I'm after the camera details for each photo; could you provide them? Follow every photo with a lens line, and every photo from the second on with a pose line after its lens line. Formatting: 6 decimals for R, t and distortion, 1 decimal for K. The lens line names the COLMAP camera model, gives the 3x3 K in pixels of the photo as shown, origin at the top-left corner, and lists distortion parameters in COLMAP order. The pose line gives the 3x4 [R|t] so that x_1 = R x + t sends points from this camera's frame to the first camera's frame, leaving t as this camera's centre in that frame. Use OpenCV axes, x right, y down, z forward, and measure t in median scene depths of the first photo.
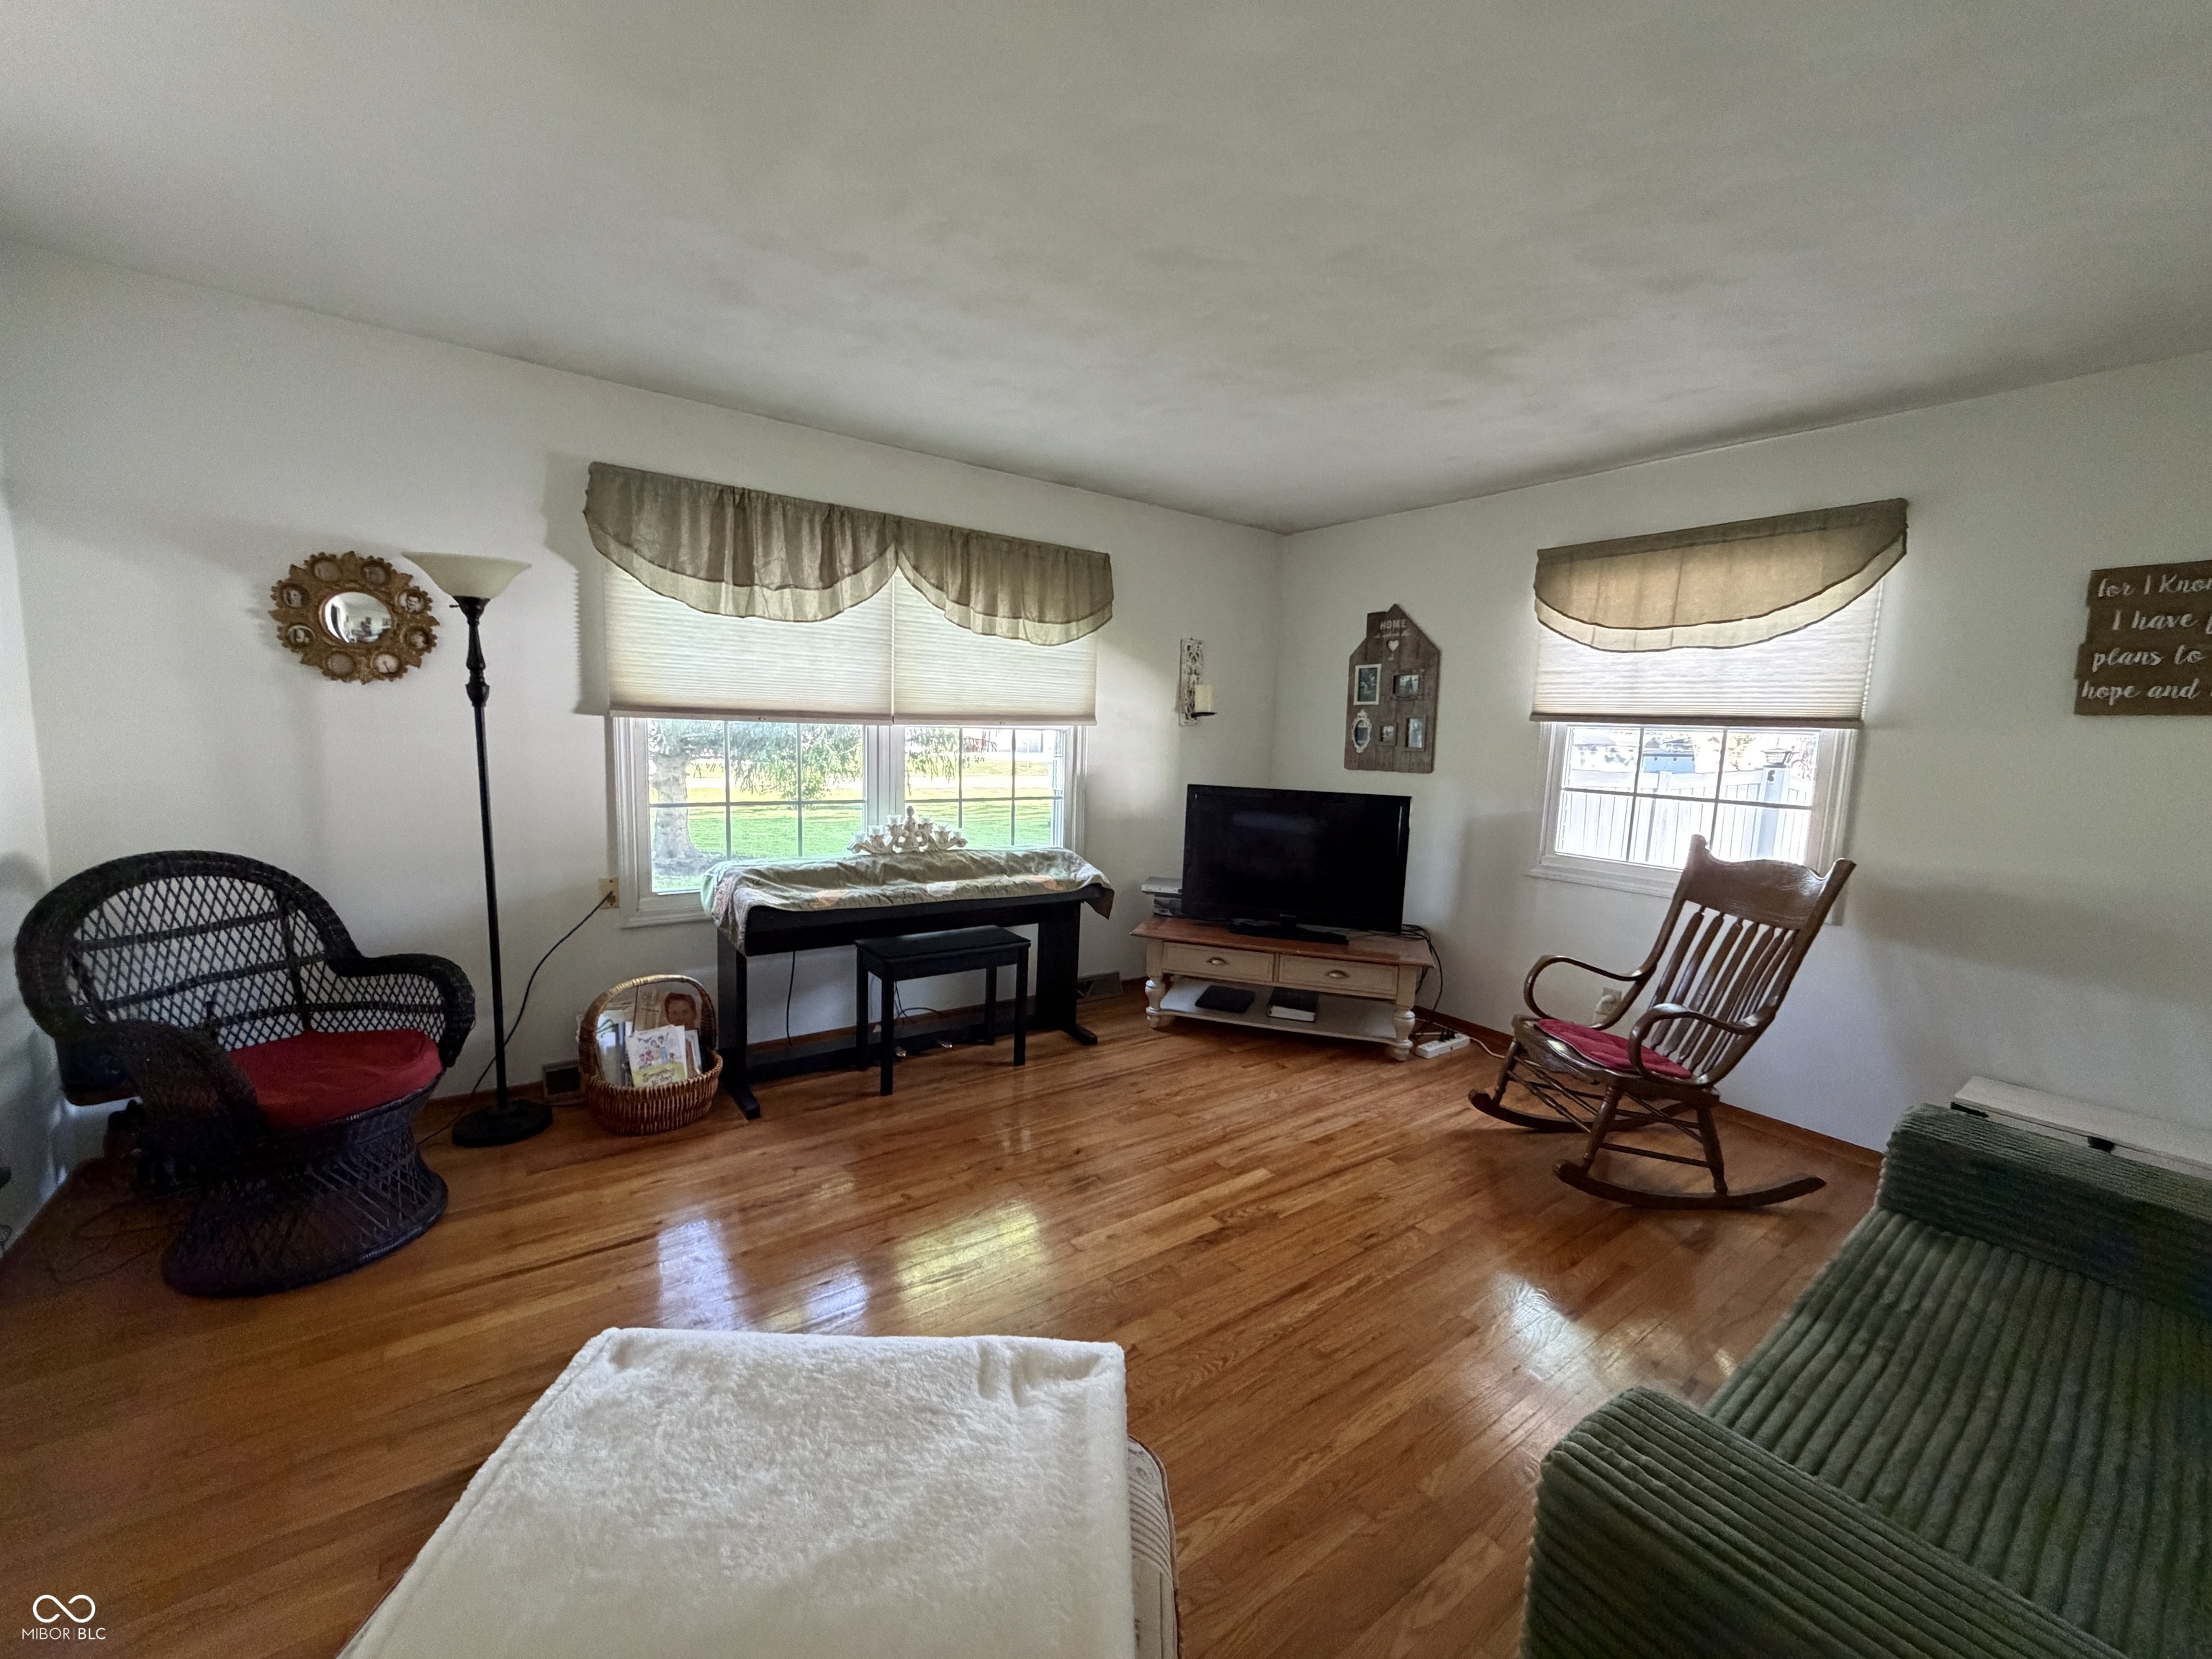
lens RADIAL K [[875.6, 0, 1106.2], [0, 875.6, 833.0], [0, 0, 1]] dist [0.001874, 0.000294]
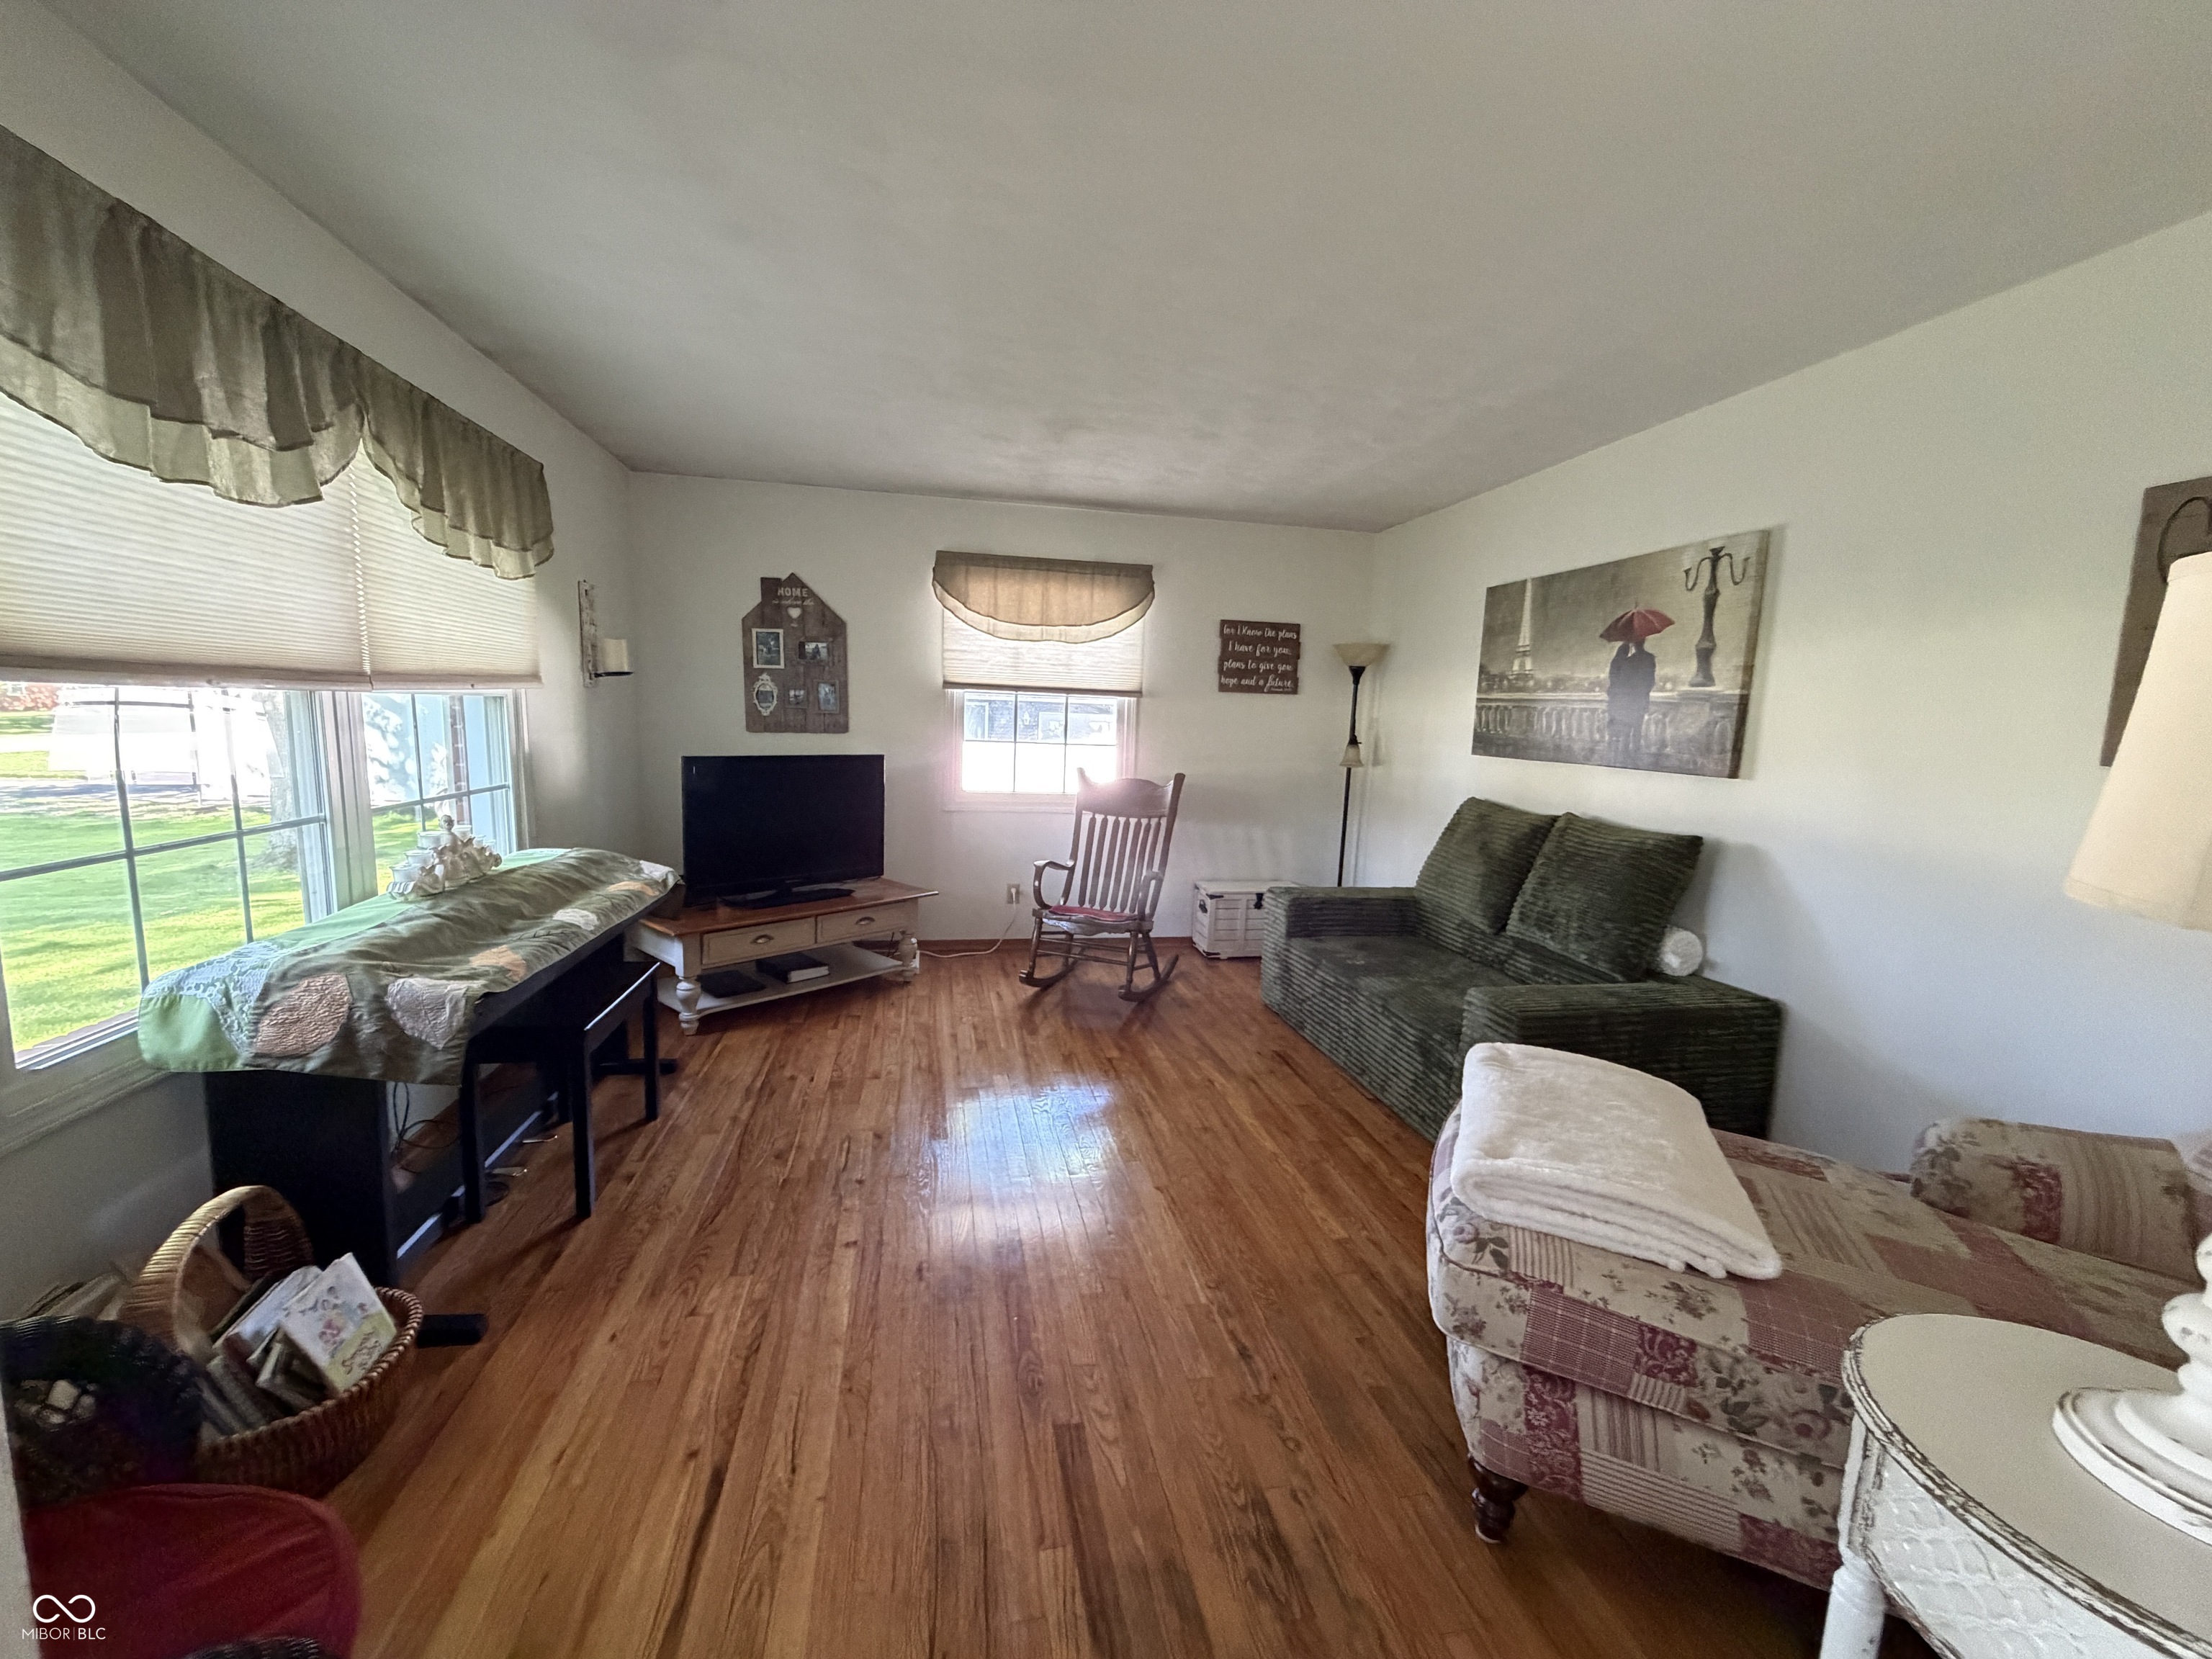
lens RADIAL K [[875.6, 0, 1099.8], [0, 875.6, 833.3], [0, 0, 1]] dist [0.001874, 0.000294]
pose [[0.433909, -0.142302, 0.889648, -0.558526], [0.090045, 0.989353, 0.114332, -0.045521], [-0.896446, 0.030499, 0.442103, 0.249338]]
